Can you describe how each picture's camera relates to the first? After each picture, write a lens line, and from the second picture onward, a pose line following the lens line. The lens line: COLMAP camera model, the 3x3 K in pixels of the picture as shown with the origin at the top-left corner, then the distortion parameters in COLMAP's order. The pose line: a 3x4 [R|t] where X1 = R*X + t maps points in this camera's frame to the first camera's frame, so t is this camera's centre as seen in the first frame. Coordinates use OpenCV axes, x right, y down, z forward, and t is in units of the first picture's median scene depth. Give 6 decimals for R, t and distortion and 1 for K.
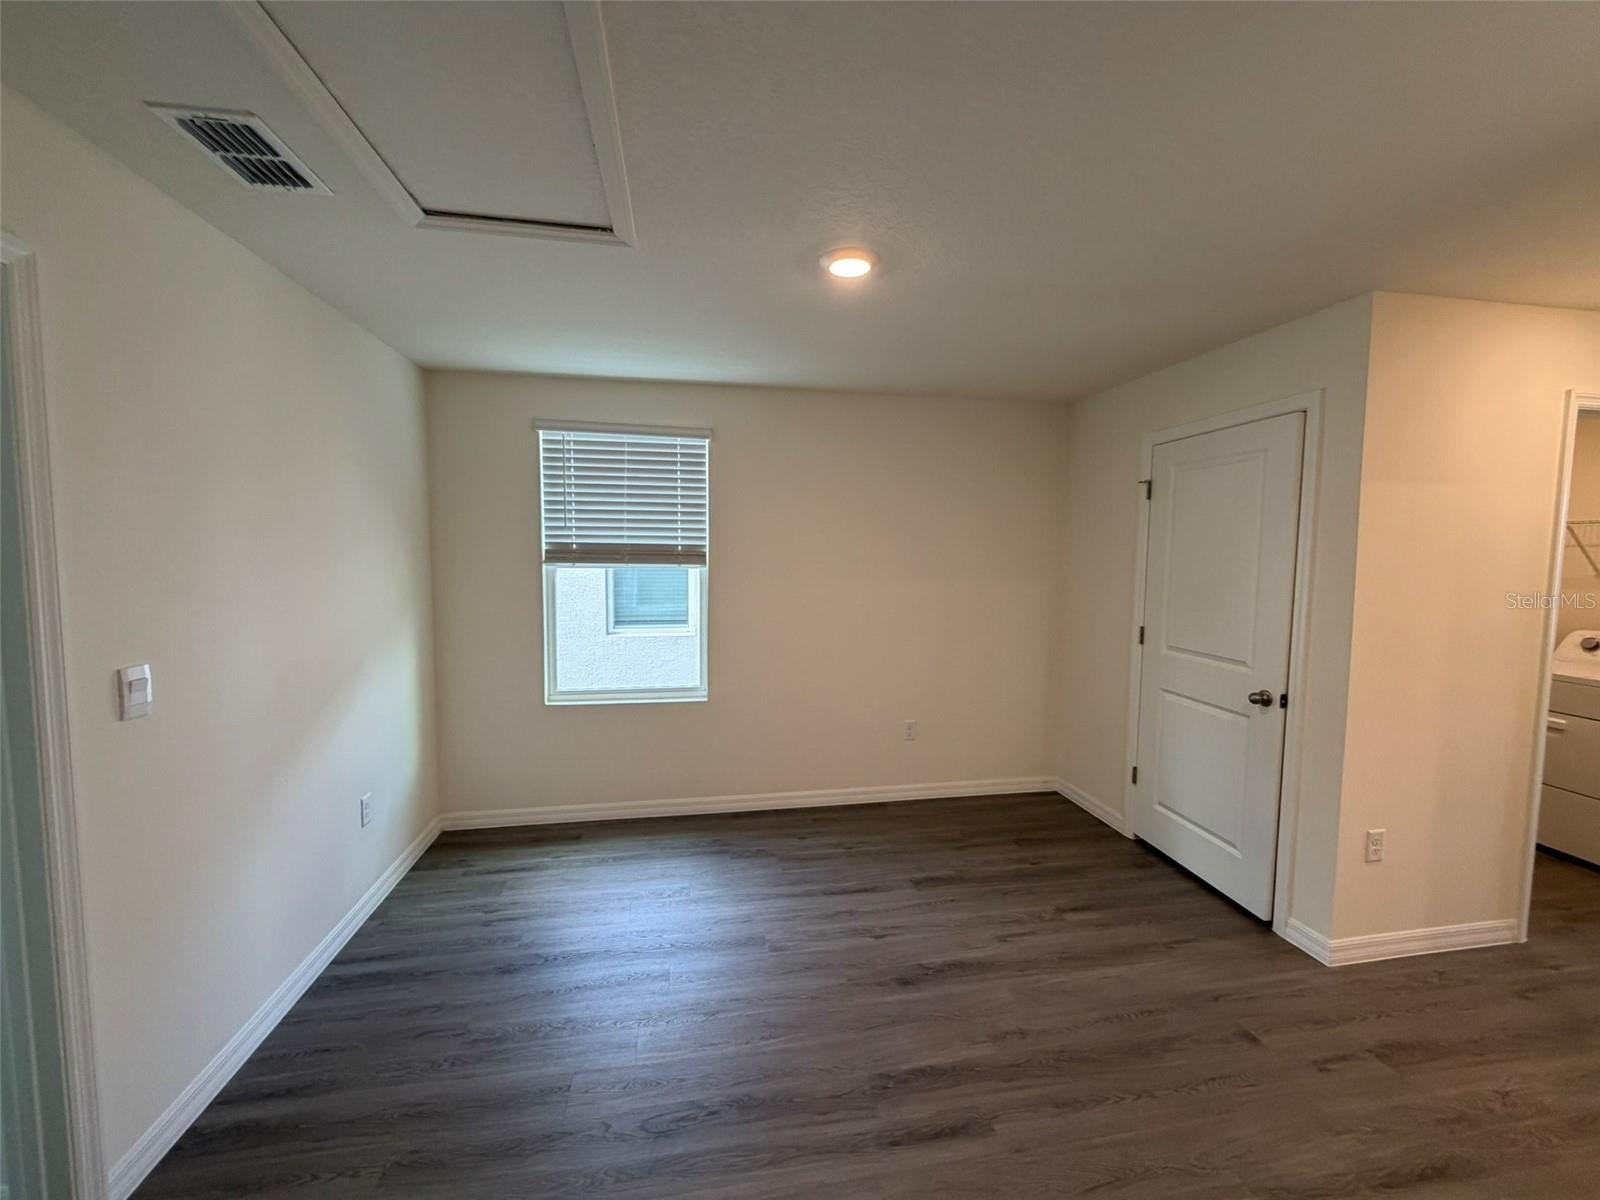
lens RADIAL K [[630.9, 0, 800.0], [0, 630.9, 600.0], [0, 0, 1]] dist [-0.000283, 0.000238]
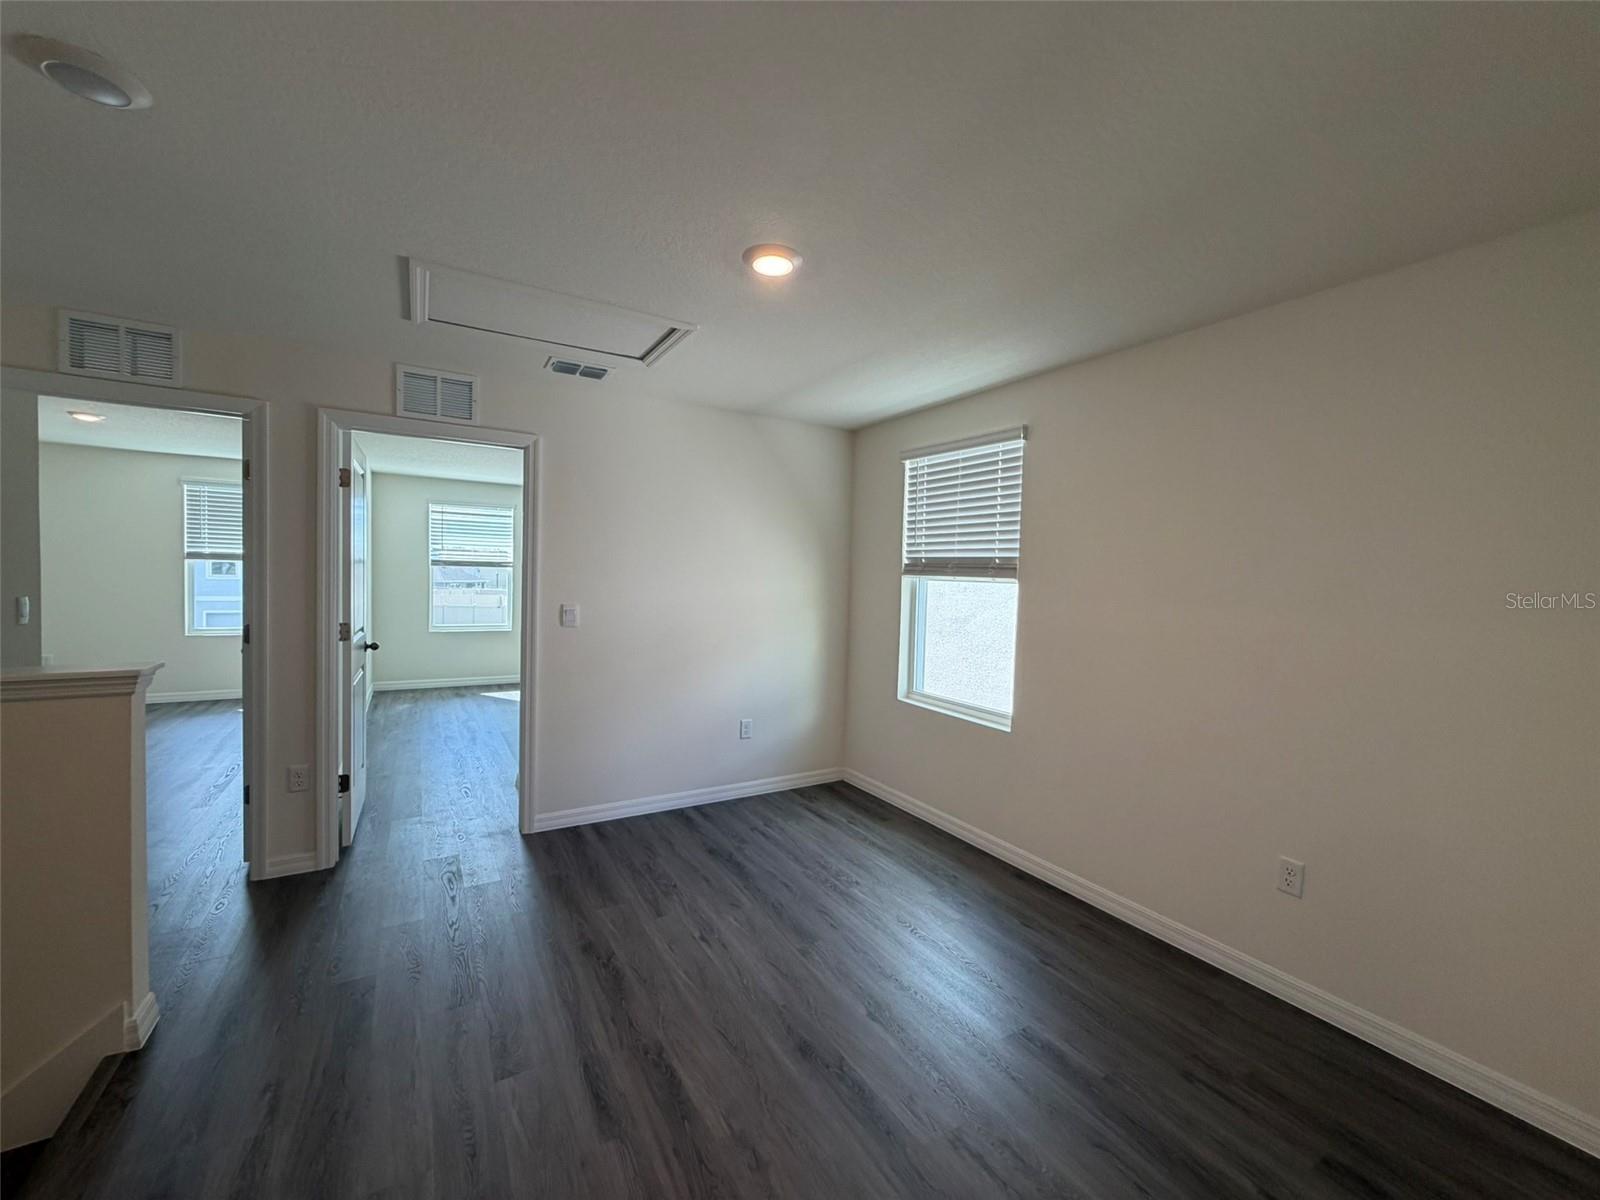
lens RADIAL K [[637.5, 0, 795.7], [0, 637.5, 597.1], [0, 0, 1]] dist [-0.000578, 0.000371]
pose [[0.356610, 0.036517, -0.933539, 0.616225], [-0.094792, 0.995493, 0.002730, -0.003274], [0.929432, 0.087519, 0.358464, 0.408373]]
